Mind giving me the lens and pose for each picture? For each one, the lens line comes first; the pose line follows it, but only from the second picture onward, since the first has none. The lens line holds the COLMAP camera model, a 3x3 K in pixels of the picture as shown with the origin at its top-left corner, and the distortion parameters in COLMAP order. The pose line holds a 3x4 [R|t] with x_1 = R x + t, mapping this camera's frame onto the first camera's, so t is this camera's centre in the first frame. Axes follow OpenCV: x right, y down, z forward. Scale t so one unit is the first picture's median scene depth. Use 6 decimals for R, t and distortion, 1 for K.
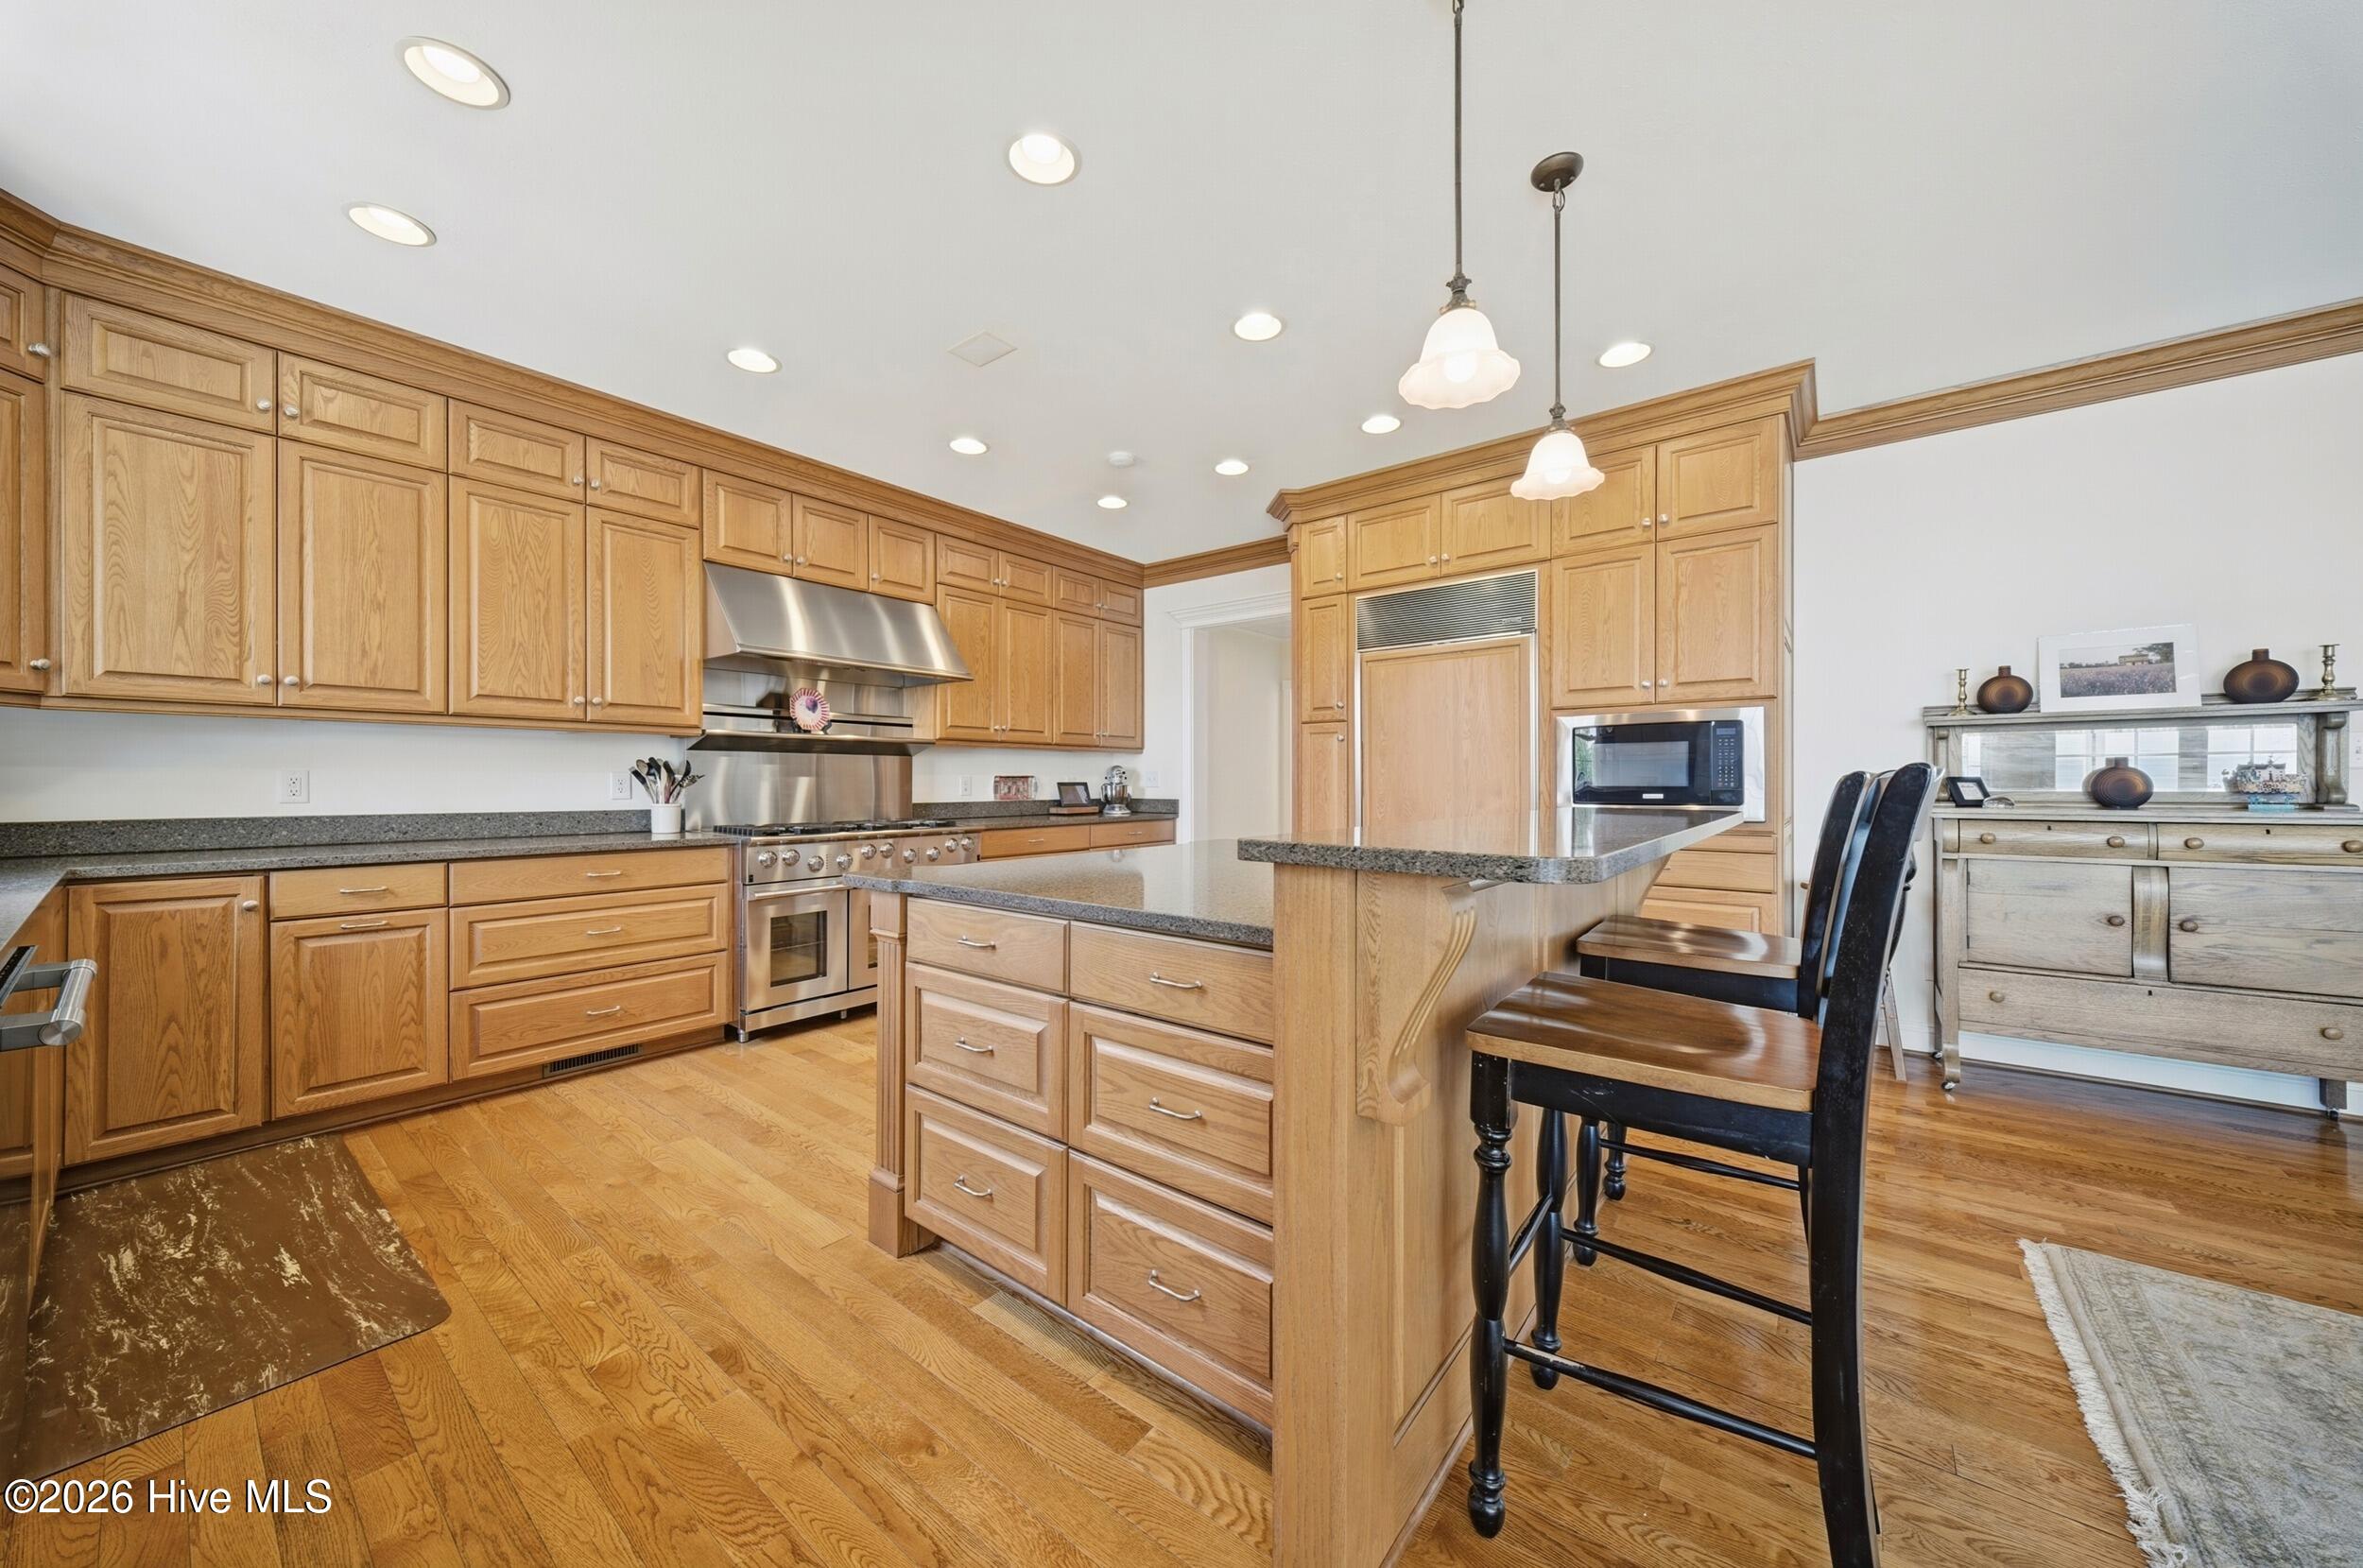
lens RADIAL K [[827.8, 0, 1194.7], [0, 827.8, 784.0], [0, 0, 1]] dist [0.003176, -0.002347]
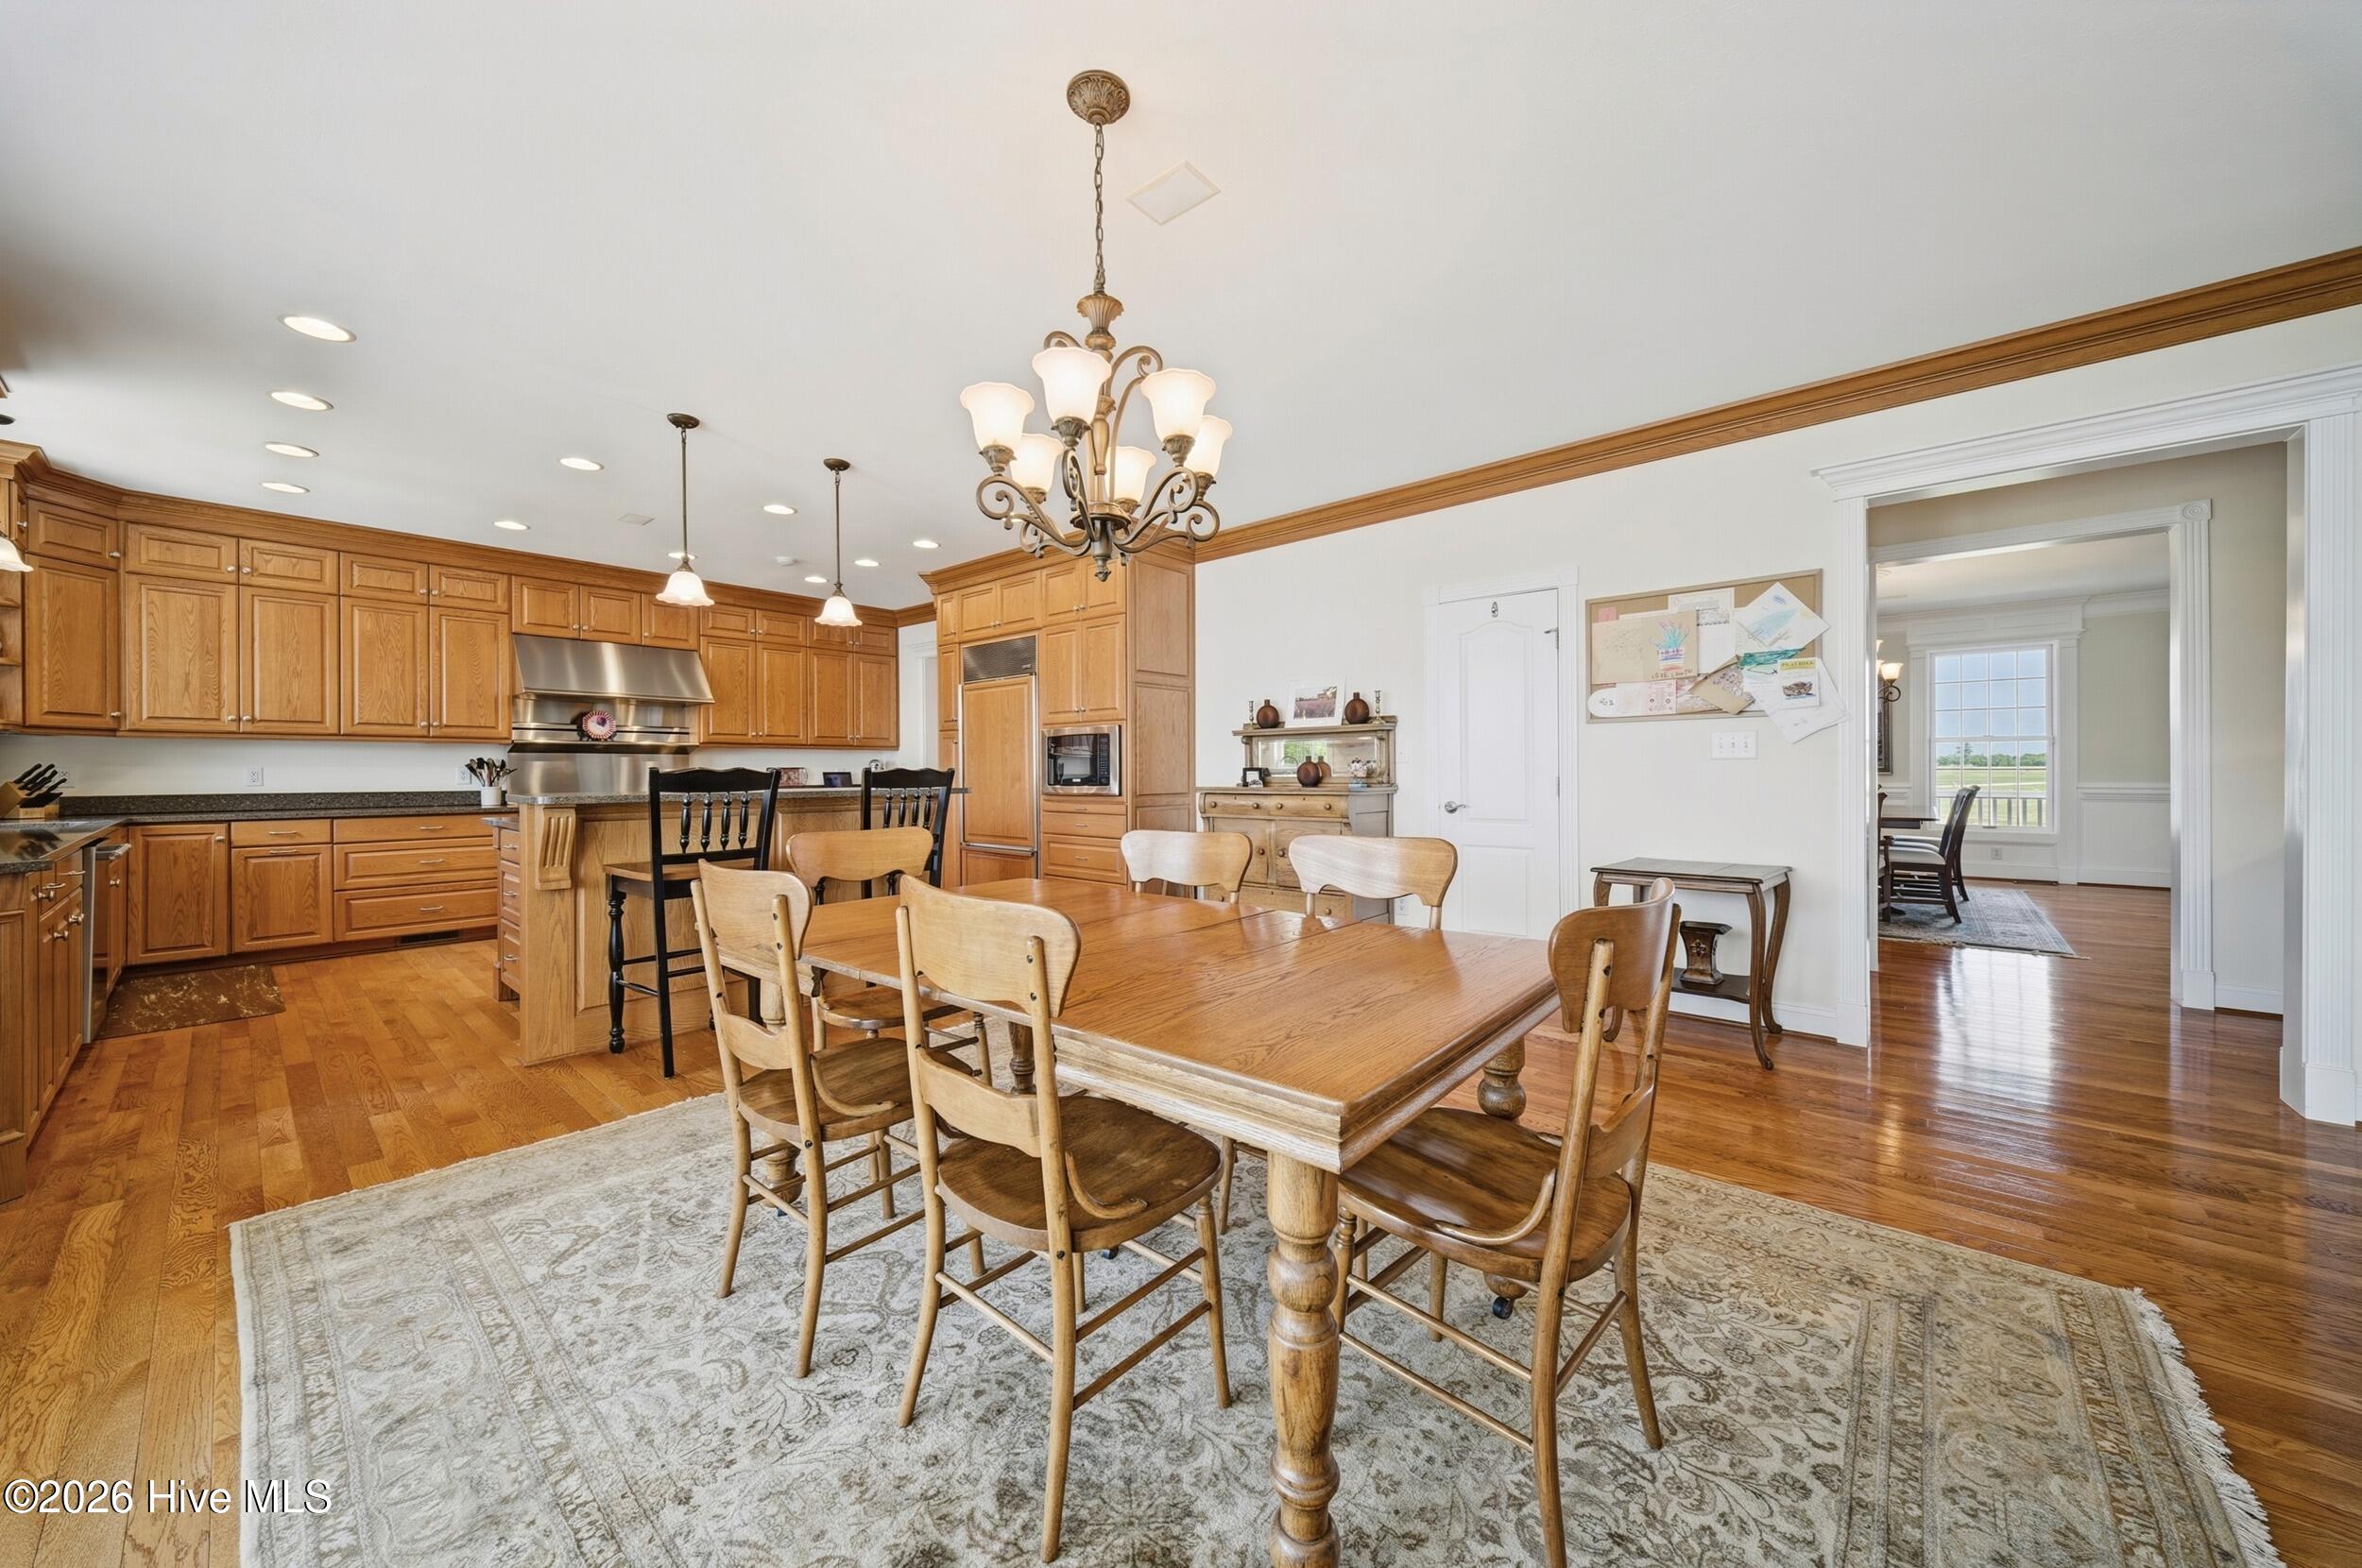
lens RADIAL K [[827.4, 0, 1180.2], [0, 827.4, 771.1], [0, 0, 1]] dist [0.003176, -0.002347]
pose [[0.999038, -0.002429, -0.043781, 0.970393], [0.002359, 0.999996, -0.001659, -0.000678], [0.043784, 0.001555, 0.999040, -0.680374]]
